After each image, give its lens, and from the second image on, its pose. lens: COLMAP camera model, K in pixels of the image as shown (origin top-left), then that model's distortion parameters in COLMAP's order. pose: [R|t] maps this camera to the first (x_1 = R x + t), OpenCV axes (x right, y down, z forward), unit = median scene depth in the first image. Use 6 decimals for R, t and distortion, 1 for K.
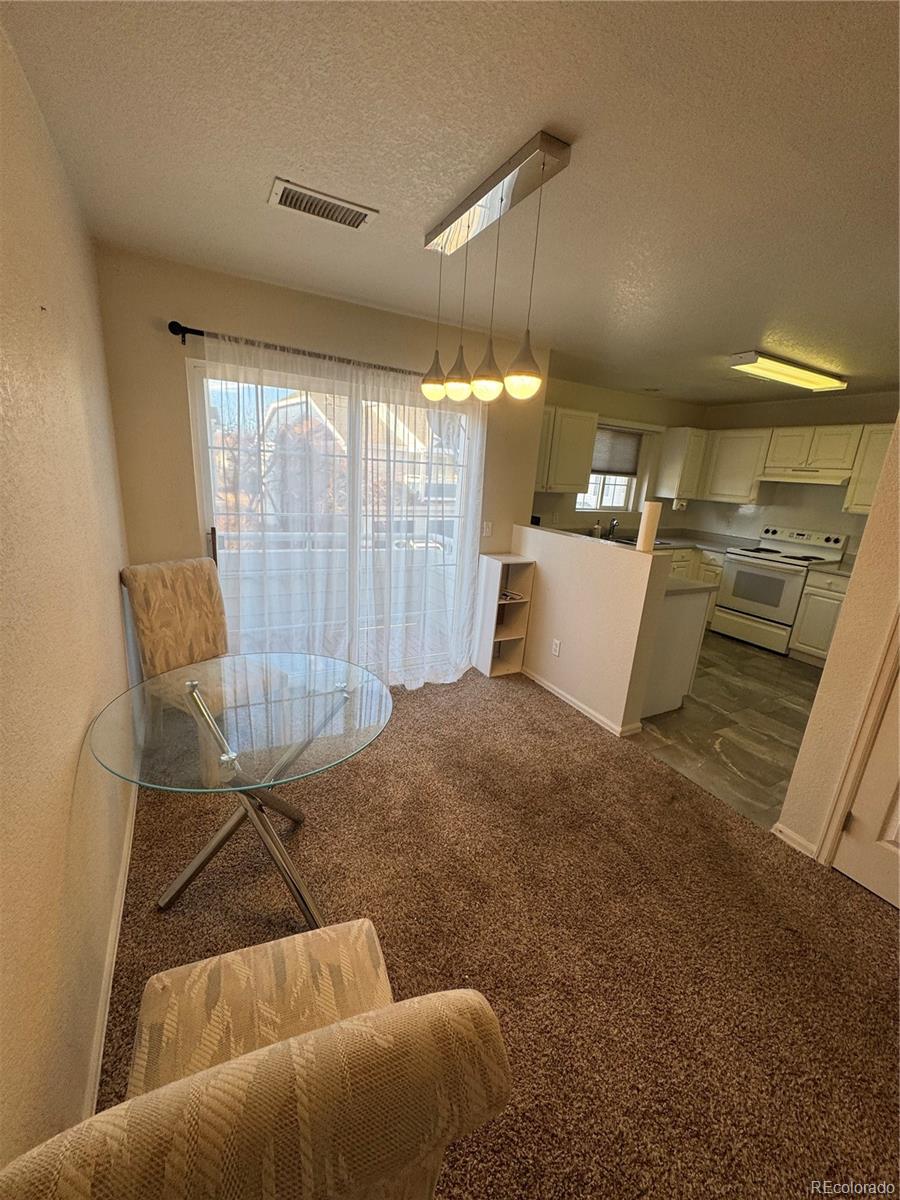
lens RADIAL K [[469.9, 0, 450.0], [0, 469.9, 600.0], [0, 0, 1]] dist [0.000346, -0.000022]
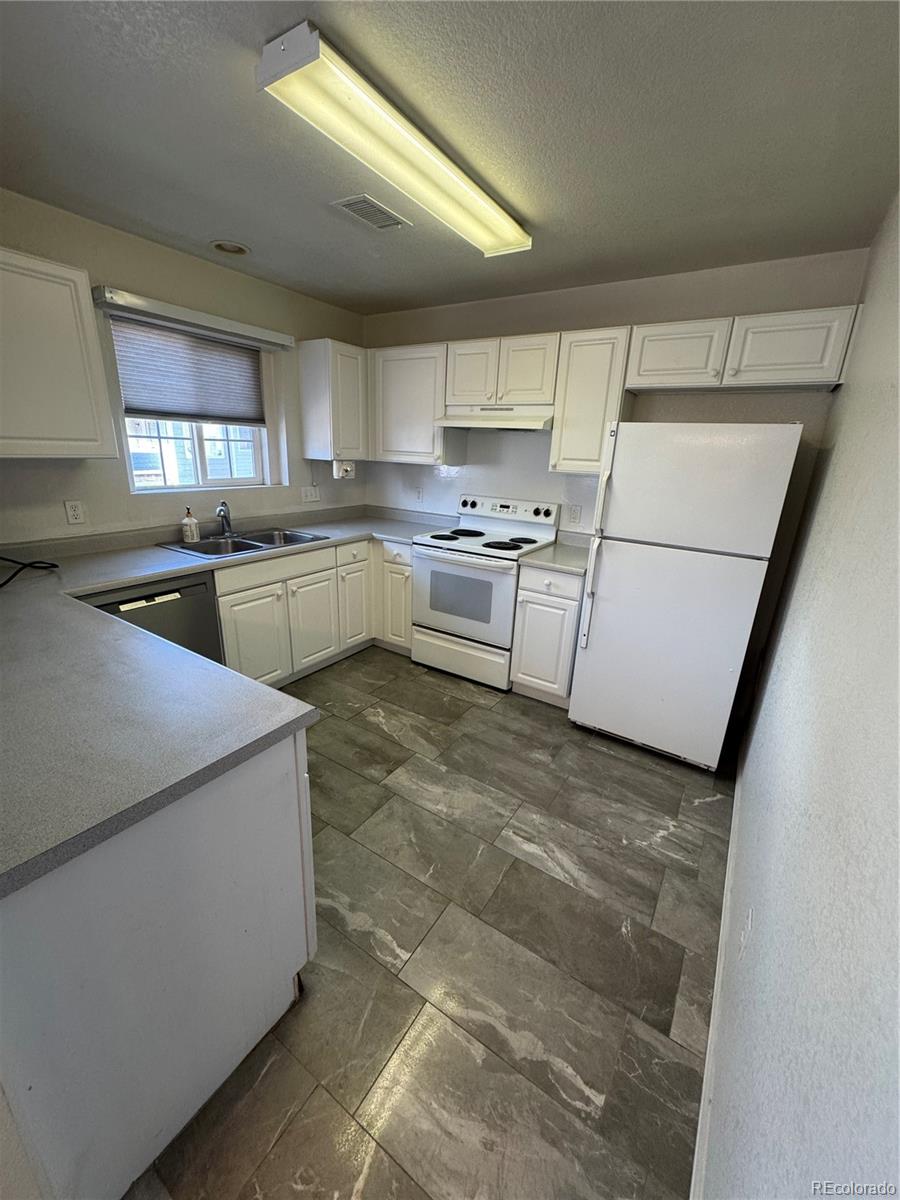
lens RADIAL K [[469.9, 0, 450.0], [0, 469.9, 600.0], [0, 0, 1]] dist [0.000346, -0.000022]
pose [[0.875905, -0.177587, 0.448612, 0.332753], [0.143948, 0.983638, 0.108327, -0.087499], [-0.460510, -0.030307, 0.887137, 0.409952]]
